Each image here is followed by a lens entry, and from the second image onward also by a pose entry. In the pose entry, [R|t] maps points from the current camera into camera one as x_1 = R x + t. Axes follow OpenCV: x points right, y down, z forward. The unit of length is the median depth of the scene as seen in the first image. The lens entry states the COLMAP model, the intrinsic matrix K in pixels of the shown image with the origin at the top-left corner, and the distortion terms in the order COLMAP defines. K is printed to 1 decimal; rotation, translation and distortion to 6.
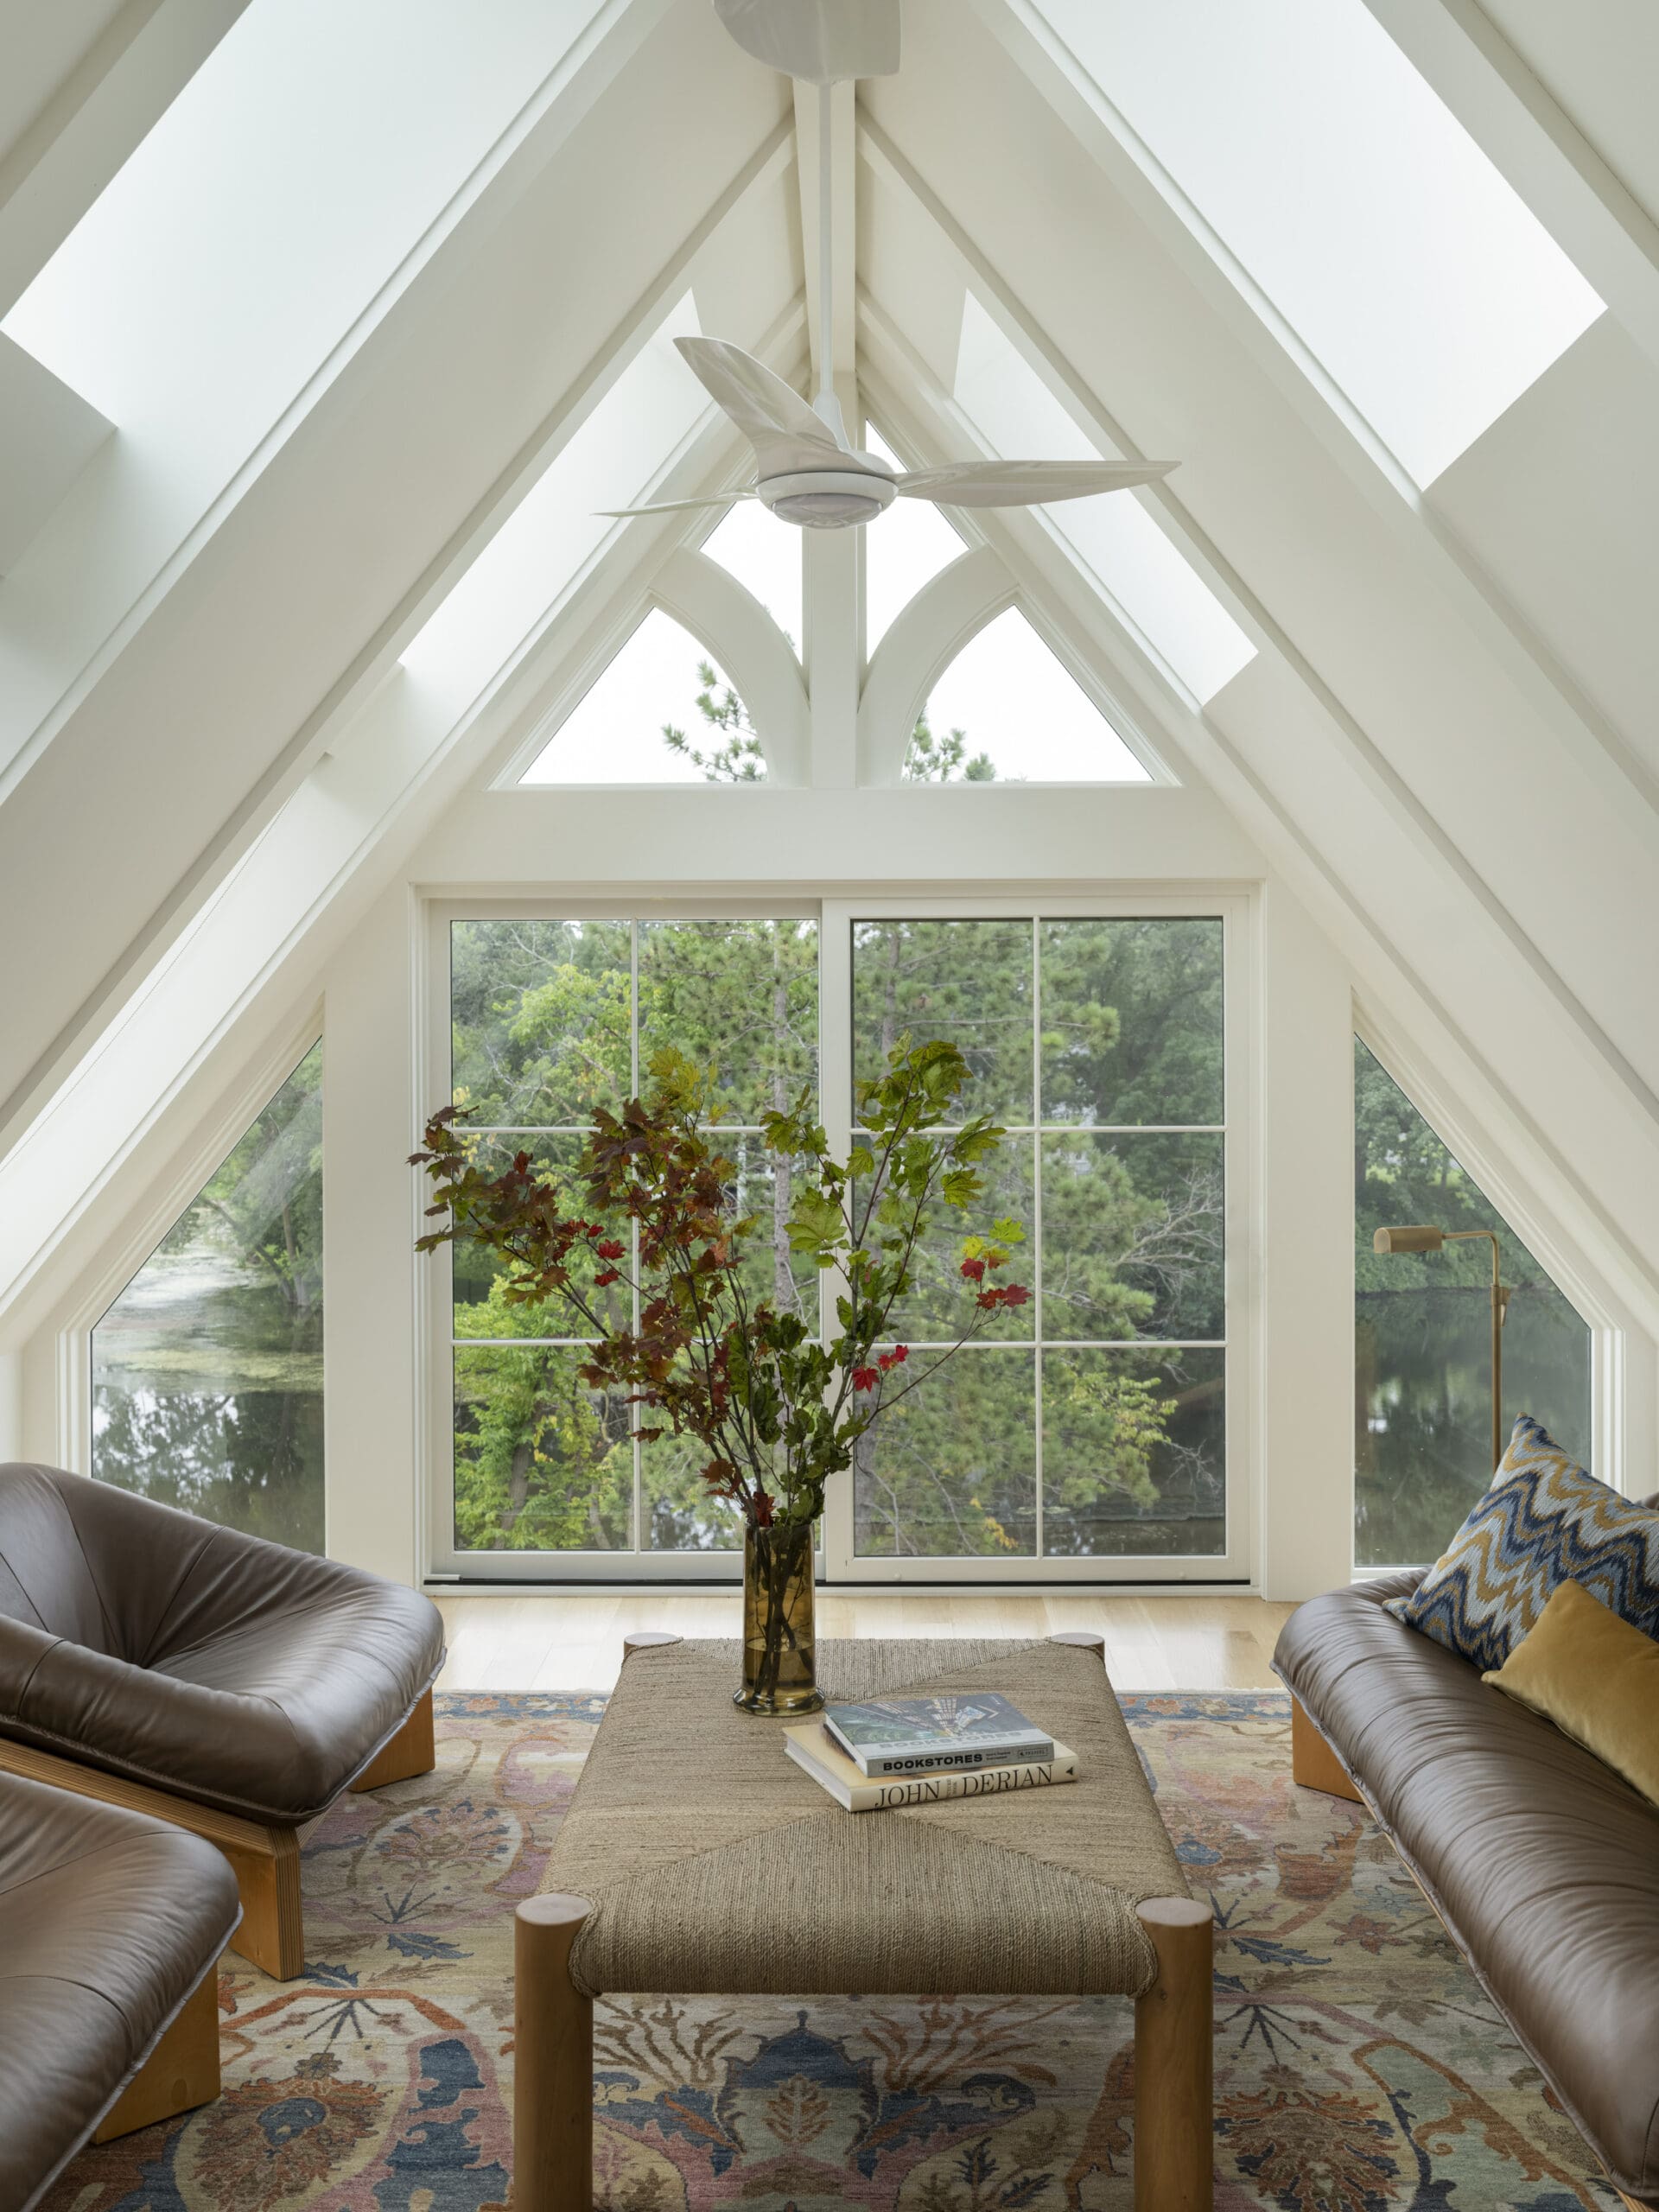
lens RADIAL K [[2438.8, 0, 822.7], [0, 2438.8, 1102.9], [0, 0, 1]] dist [0.013313, 0.000000]
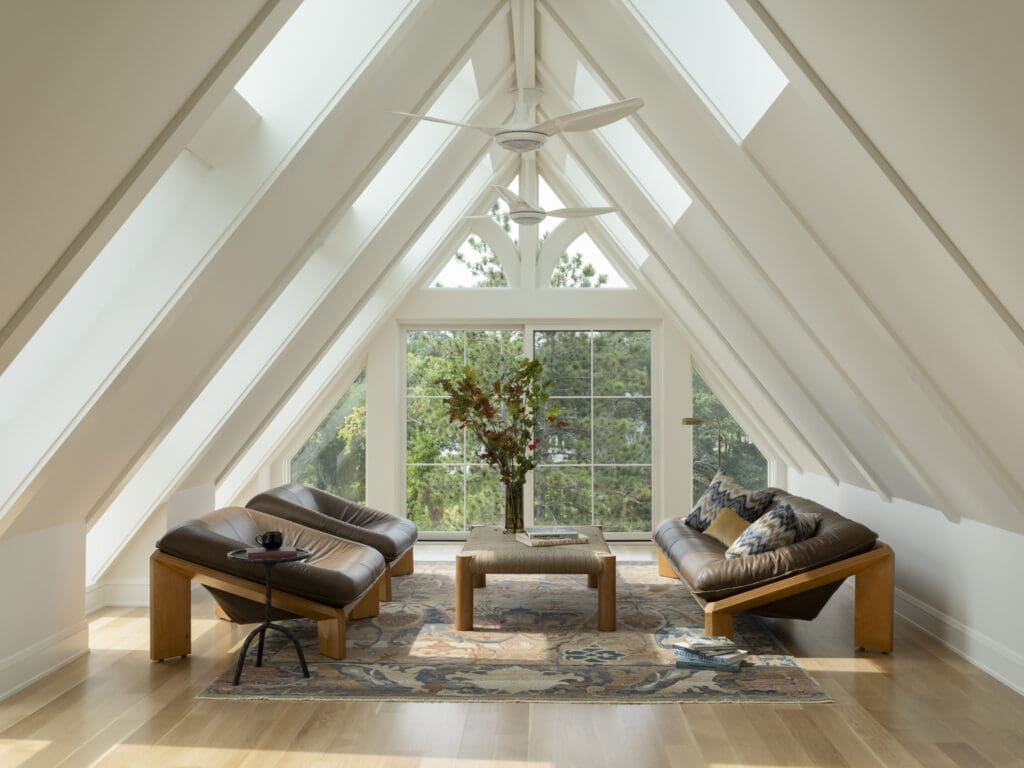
lens RADIAL K [[1112.5, 0, 515.1], [0, 1112.5, 383.4], [0, 0, 1]] dist [0.026421, 0.000000]
pose [[0.999981, 0.003691, -0.004949, -0.005504], [-0.003843, 0.999510, -0.031054, 0.040380], [0.004832, 0.031073, 0.999505, -0.469160]]
